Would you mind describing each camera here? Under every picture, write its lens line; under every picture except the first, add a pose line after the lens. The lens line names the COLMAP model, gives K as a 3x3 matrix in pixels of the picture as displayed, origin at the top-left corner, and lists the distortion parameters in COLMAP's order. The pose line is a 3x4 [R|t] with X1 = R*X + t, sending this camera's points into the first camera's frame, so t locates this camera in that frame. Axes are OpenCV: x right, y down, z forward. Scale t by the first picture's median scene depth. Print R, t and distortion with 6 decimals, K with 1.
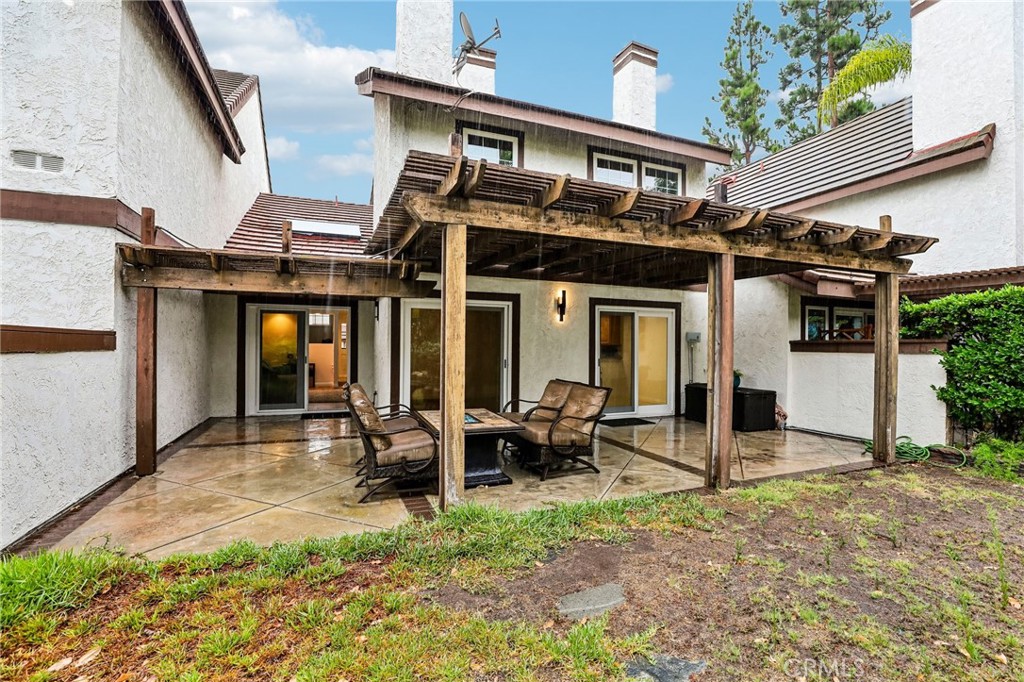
lens RADIAL K [[469.5, 0, 517.7], [0, 469.5, 344.9], [0, 0, 1]] dist [-0.046761, 0.015473]
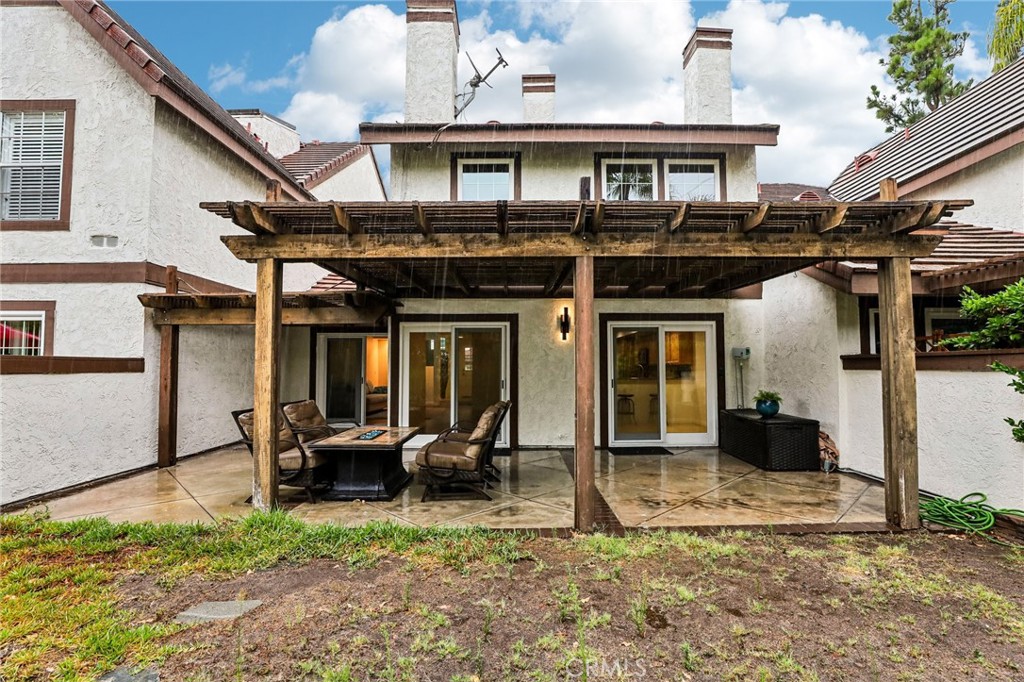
lens RADIAL K [[469.5, 0, 517.7], [0, 469.5, 344.9], [0, 0, 1]] dist [-0.046761, 0.015473]
pose [[0.926160, -0.028399, -0.376059, 0.463389], [0.010795, 0.998748, -0.048837, 0.006466], [0.376975, 0.041171, 0.925308, 0.110292]]
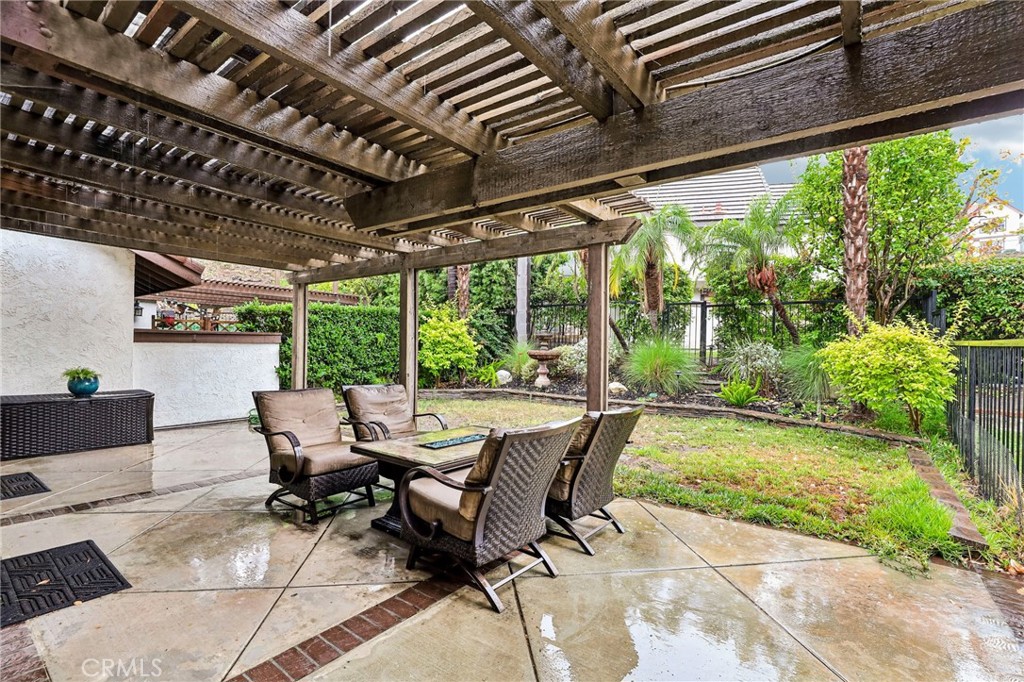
lens RADIAL K [[469.5, 0, 517.7], [0, 469.5, 344.9], [0, 0, 1]] dist [-0.046761, 0.015473]
pose [[-0.517257, -0.014135, 0.855714, -0.728838], [-0.012663, 0.999881, 0.008862, 0.005281], [-0.855737, -0.006251, -0.517374, 1.221654]]
